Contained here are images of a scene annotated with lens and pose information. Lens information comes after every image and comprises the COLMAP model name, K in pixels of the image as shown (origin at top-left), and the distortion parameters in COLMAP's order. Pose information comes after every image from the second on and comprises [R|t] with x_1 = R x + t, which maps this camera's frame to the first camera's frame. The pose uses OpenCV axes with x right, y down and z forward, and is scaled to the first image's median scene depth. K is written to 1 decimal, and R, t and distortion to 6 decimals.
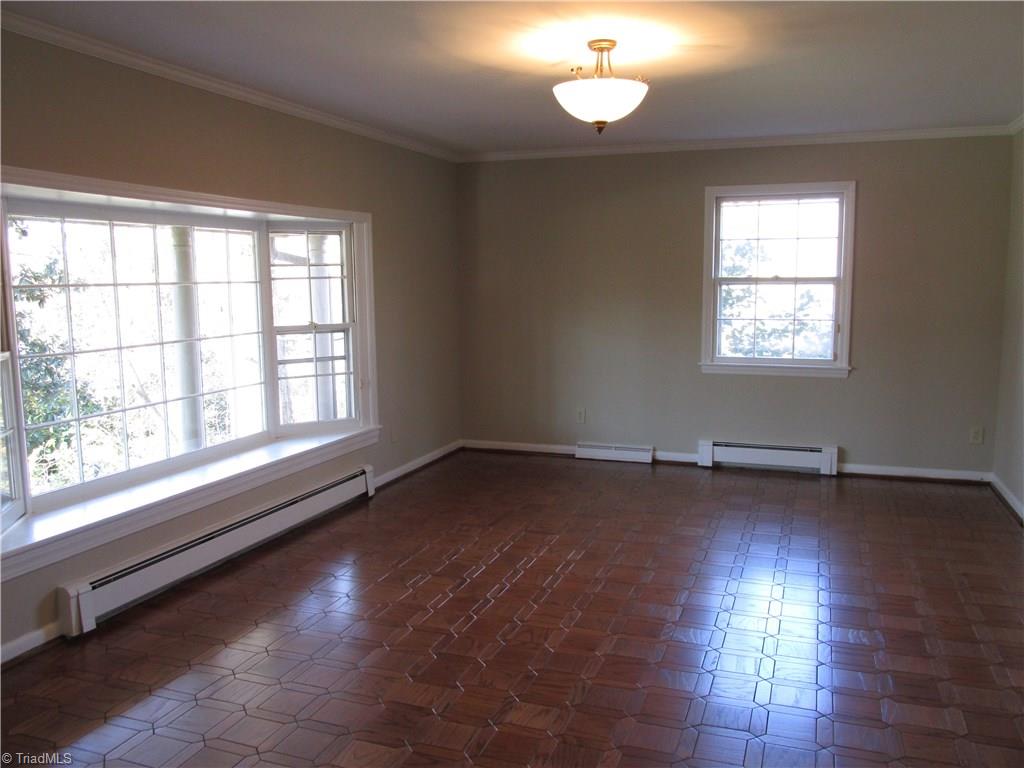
lens RADIAL K [[857.1, 0, 507.4], [0, 857.1, 383.4], [0, 0, 1]] dist [-0.029927, 0.008058]
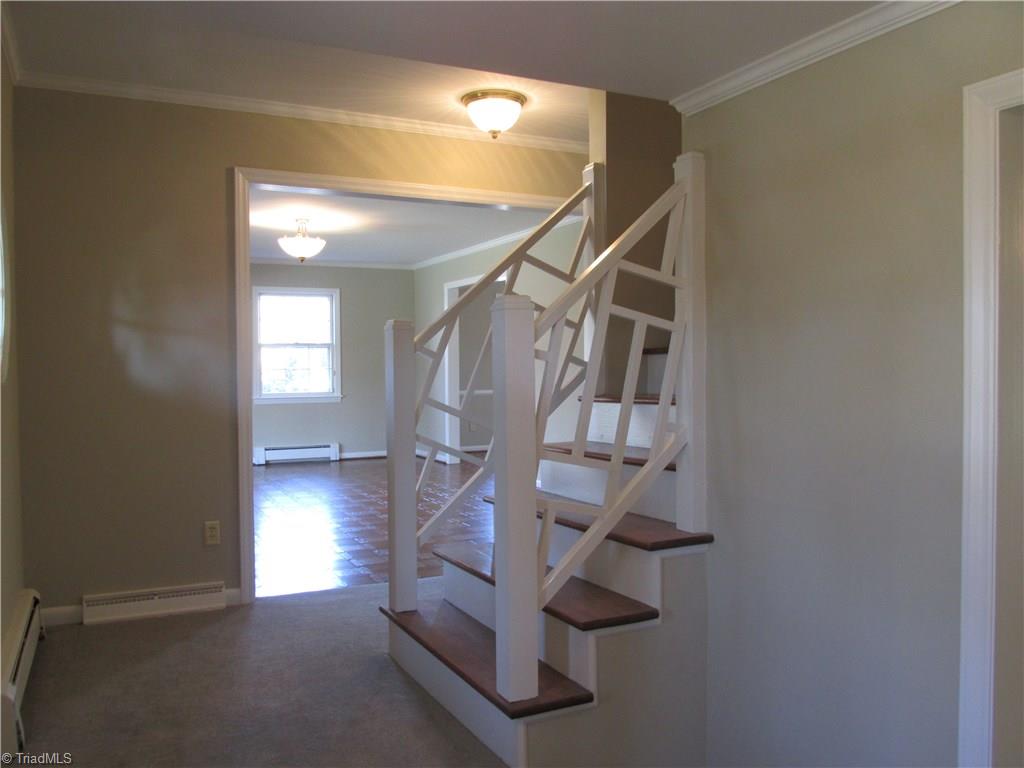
lens RADIAL K [[857.1, 0, 507.0], [0, 857.1, 384.8], [0, 0, 1]] dist [-0.029927, 0.008058]
pose [[0.695699, -0.016827, 0.718136, -0.590418], [0.092539, 0.993495, -0.066368, 0.102288], [-0.712348, 0.112628, 0.692730, -0.419585]]
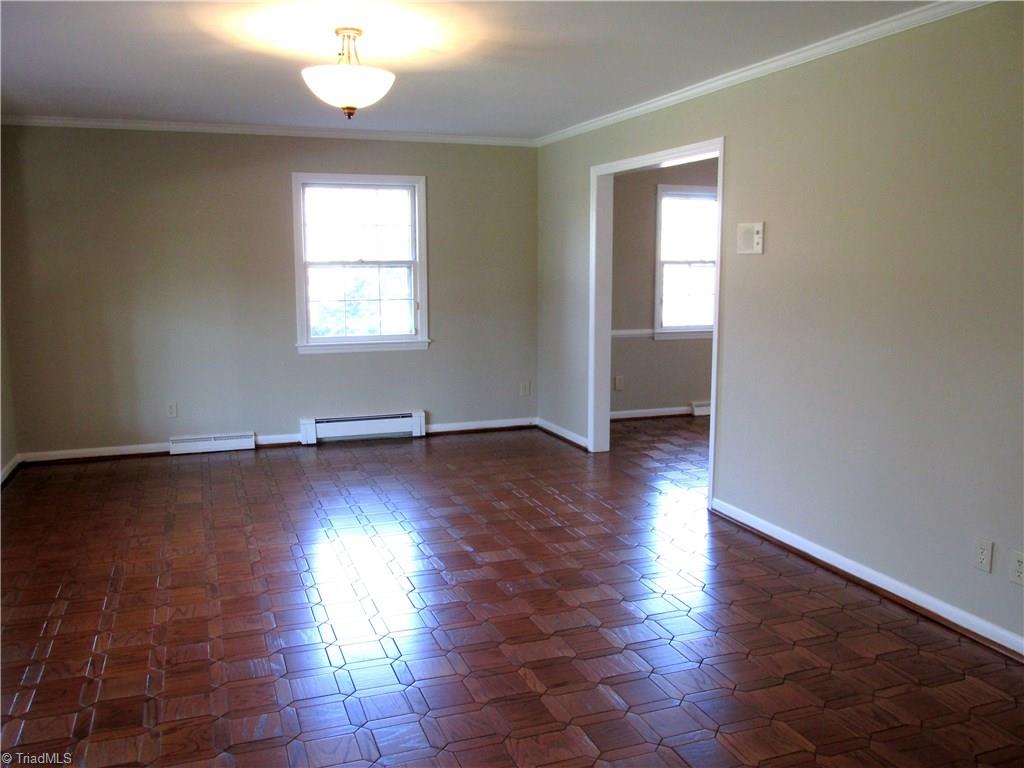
lens RADIAL K [[857.1, 0, 513.0], [0, 857.1, 384.2], [0, 0, 1]] dist [-0.029927, 0.008058]
pose [[0.760959, -0.088038, 0.642799, -0.250944], [0.078053, 0.995977, 0.044009, -0.001621], [-0.644088, 0.016683, 0.764769, 0.051649]]
